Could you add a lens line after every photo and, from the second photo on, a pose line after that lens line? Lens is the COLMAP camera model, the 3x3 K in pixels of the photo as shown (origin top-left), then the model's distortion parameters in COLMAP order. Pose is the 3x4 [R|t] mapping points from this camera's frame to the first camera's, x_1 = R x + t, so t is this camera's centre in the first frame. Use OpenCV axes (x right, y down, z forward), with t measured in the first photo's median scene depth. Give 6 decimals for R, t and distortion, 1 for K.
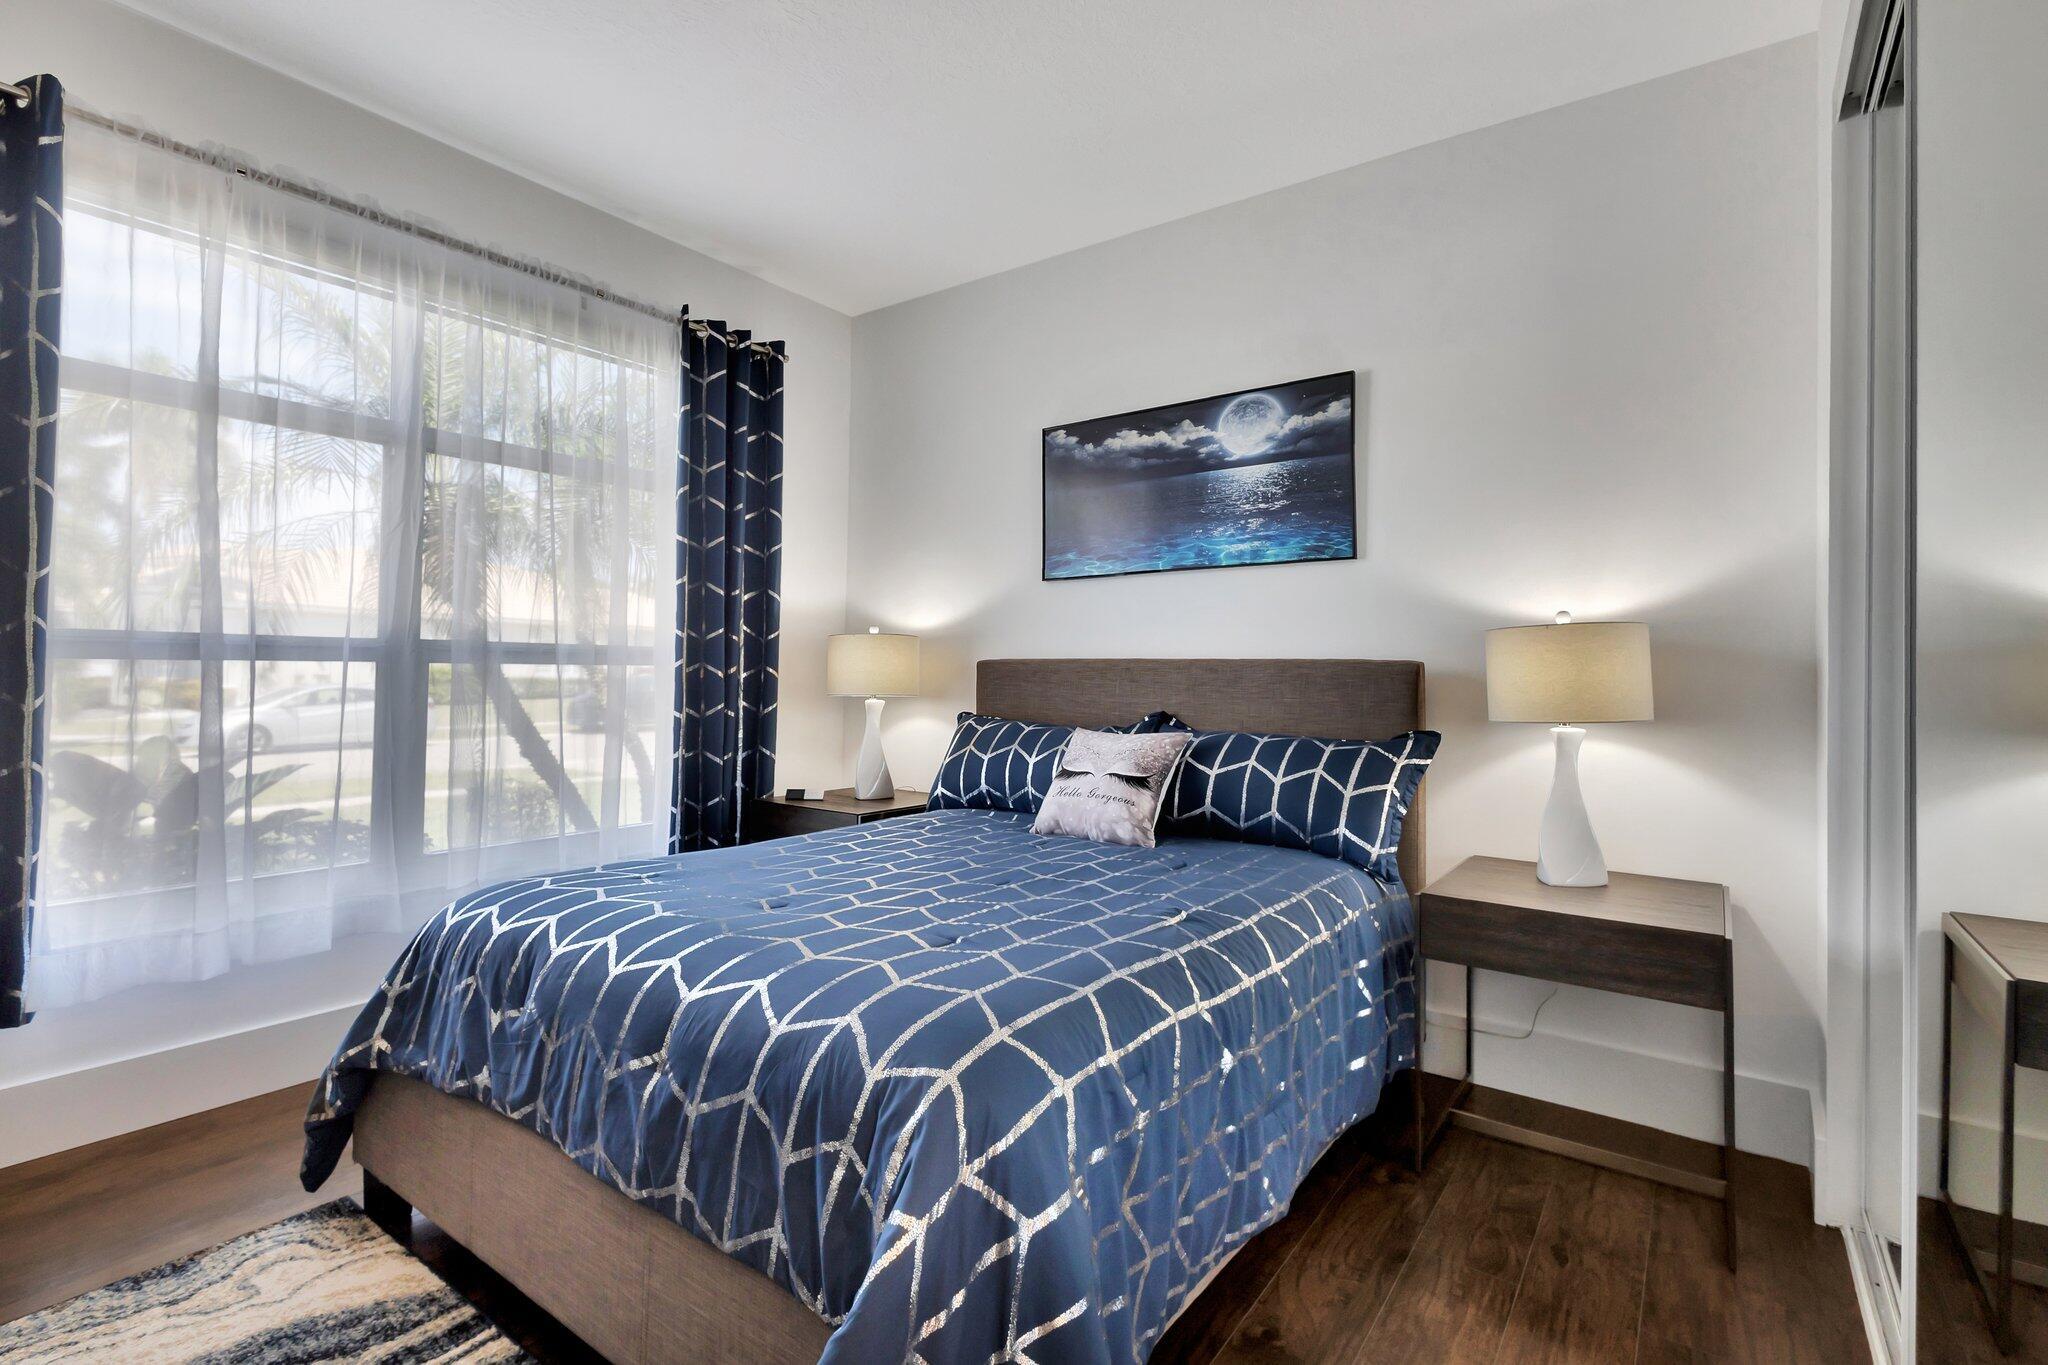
lens RADIAL K [[951.9, 0, 1019.8], [0, 951.9, 670.4], [0, 0, 1]] dist [0.001604, 0.000130]
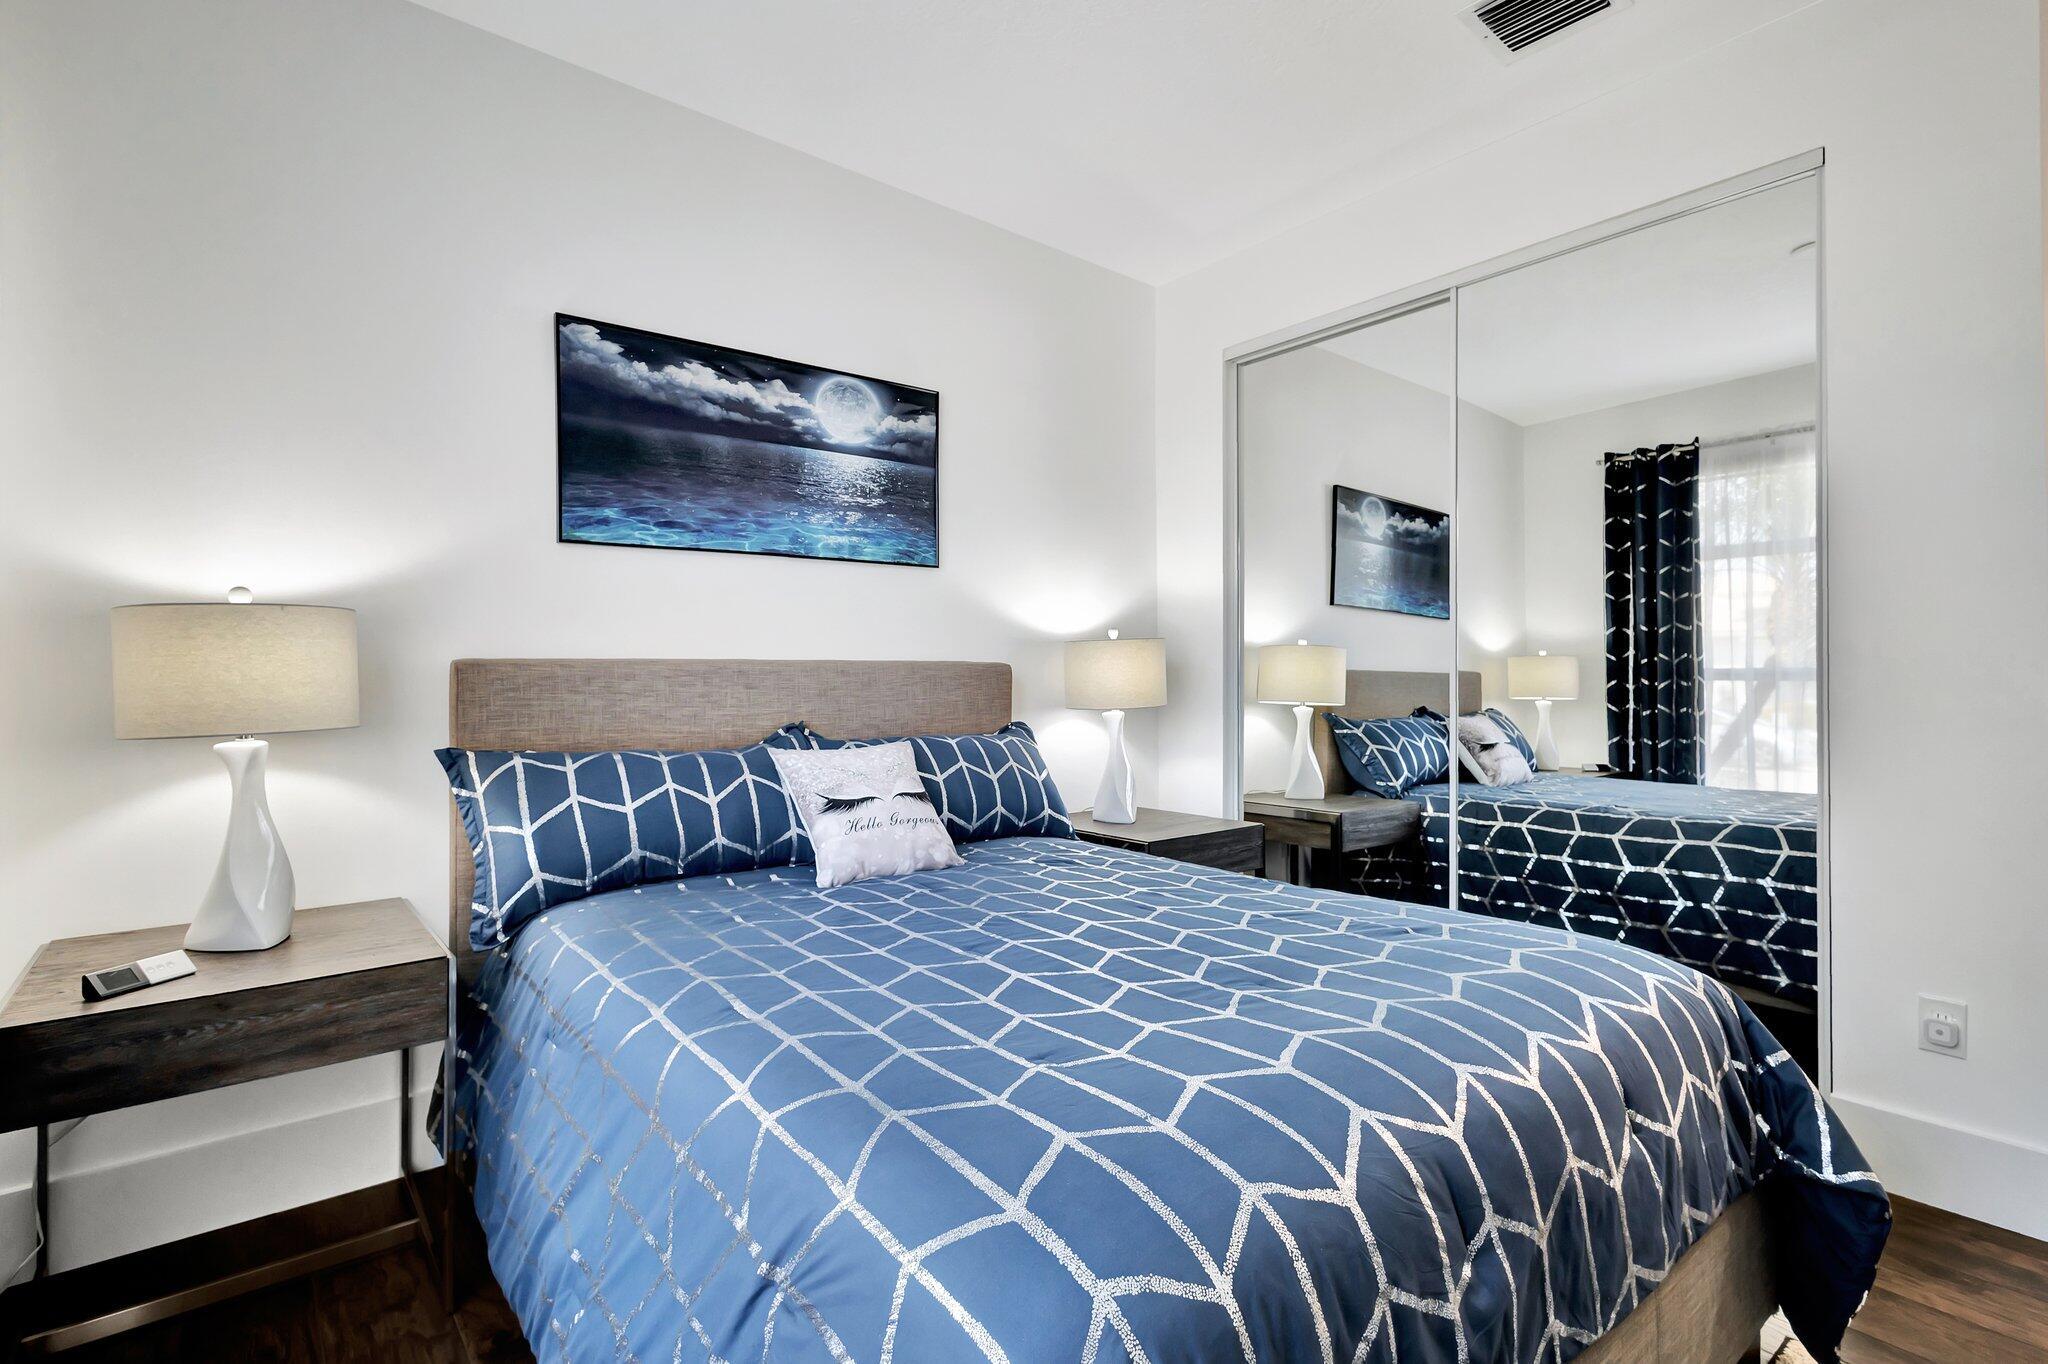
lens RADIAL K [[951.9, 0, 1017.7], [0, 951.9, 678.9], [0, 0, 1]] dist [0.001604, 0.000130]
pose [[0.263892, -0.003547, 0.964546, -0.604394], [0.014798, 0.999890, -0.000372, 0.007702], [-0.964439, 0.014372, 0.263916, 0.586705]]
